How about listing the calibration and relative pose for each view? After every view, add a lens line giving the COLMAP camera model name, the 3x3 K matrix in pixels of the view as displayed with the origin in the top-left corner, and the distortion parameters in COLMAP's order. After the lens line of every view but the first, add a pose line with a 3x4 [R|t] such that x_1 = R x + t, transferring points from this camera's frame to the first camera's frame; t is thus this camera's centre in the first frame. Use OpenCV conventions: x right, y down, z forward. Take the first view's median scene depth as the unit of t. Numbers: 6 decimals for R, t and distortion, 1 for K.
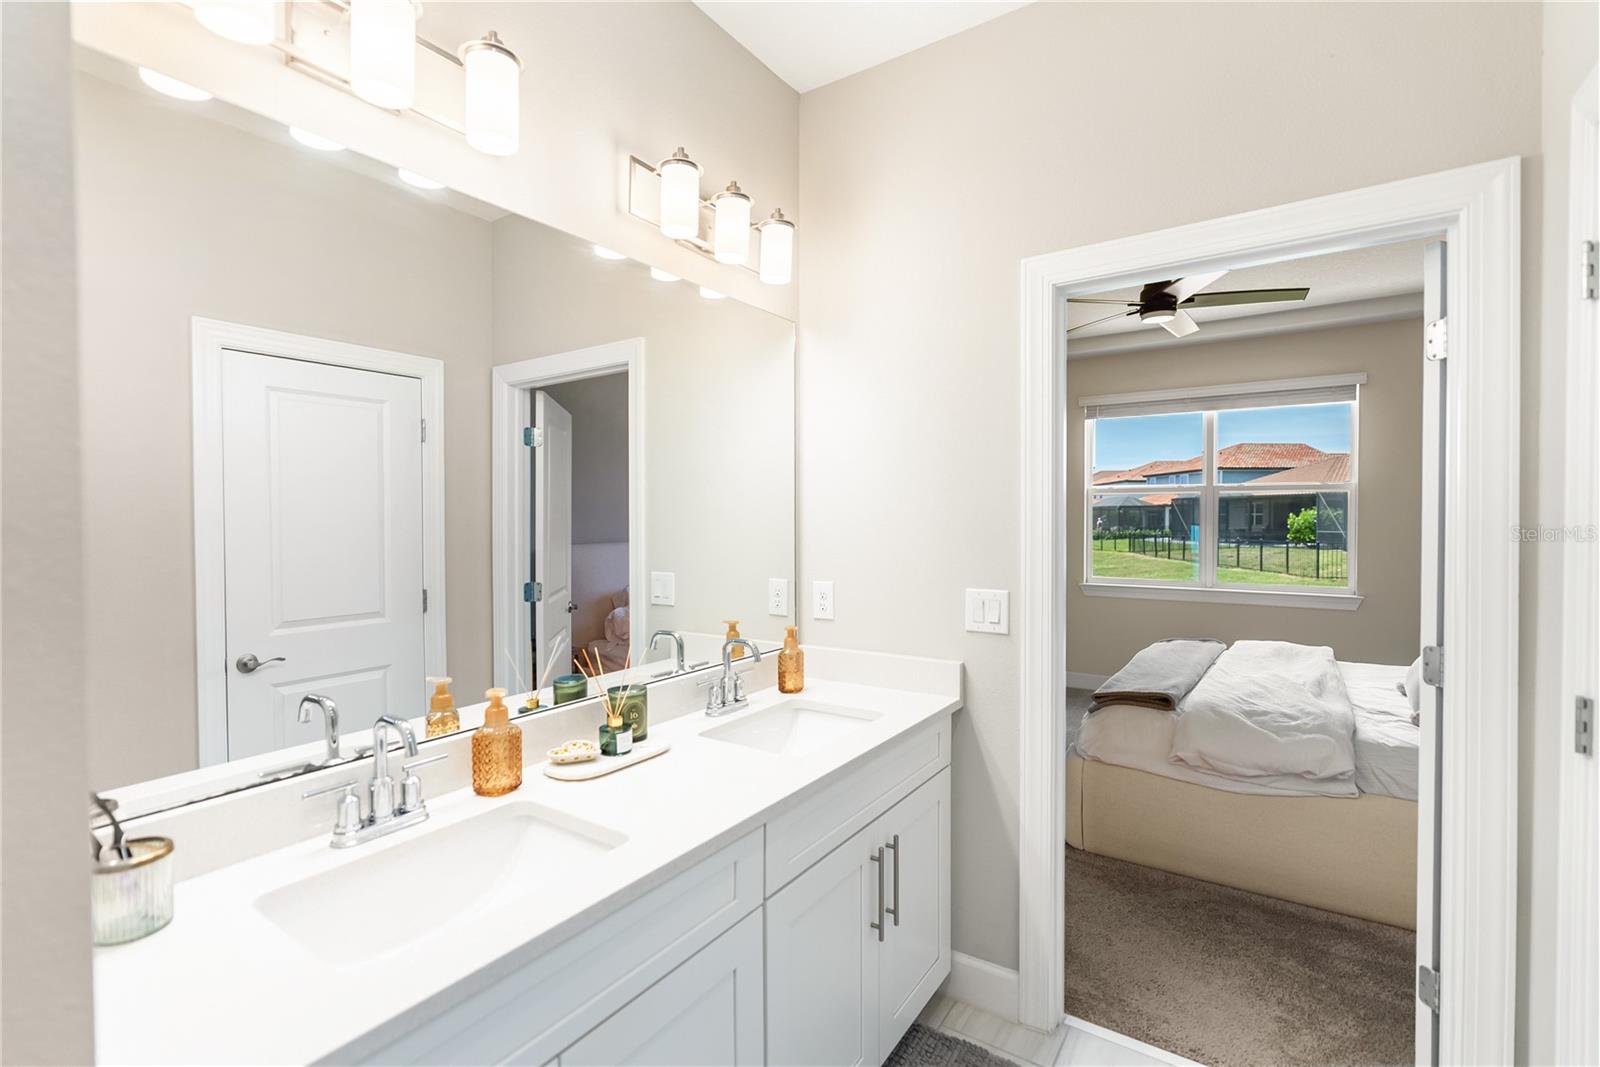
lens RADIAL K [[686.4, 0, 793.3], [0, 686.4, 527.6], [0, 0, 1]] dist [-0.004860, -0.000321]
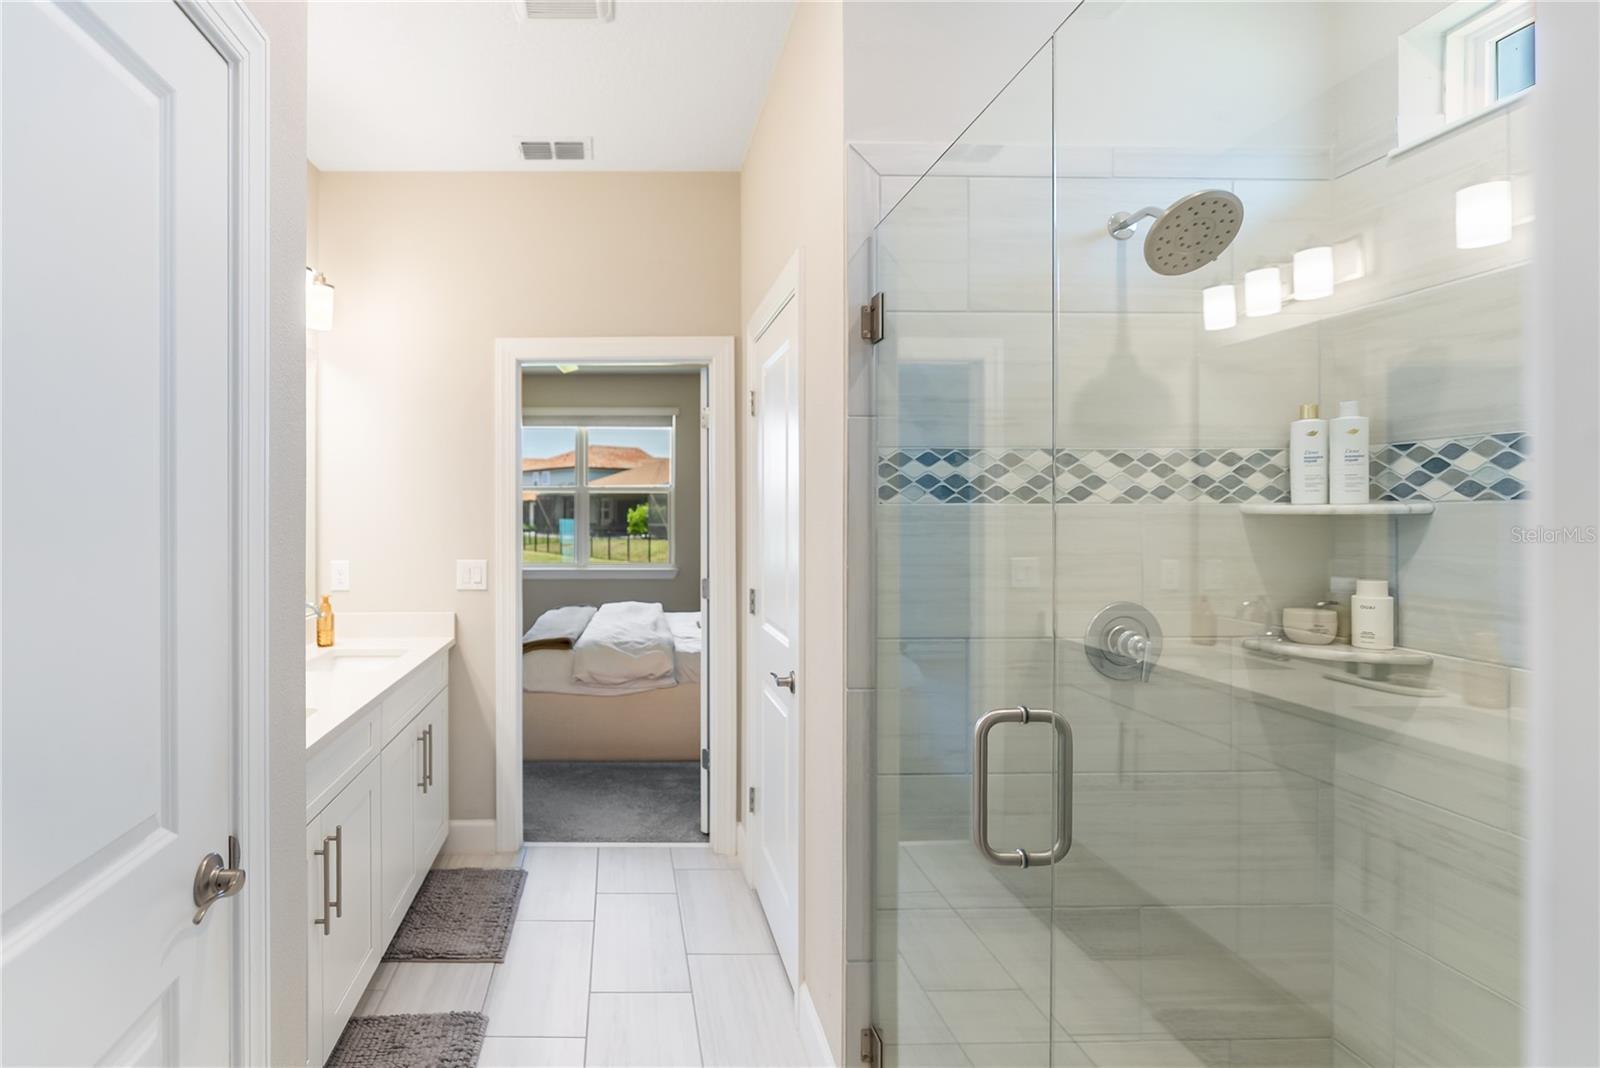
lens RADIAL K [[740.1, 0, 794.9], [0, 740.1, 505.2], [0, 0, 1]] dist [-0.002720, 0.000387]
pose [[0.660690, 0.007106, 0.750625, -0.281219], [0.011873, 0.999731, -0.019914, 0.008245], [-0.750565, 0.022069, 0.660428, -0.348024]]
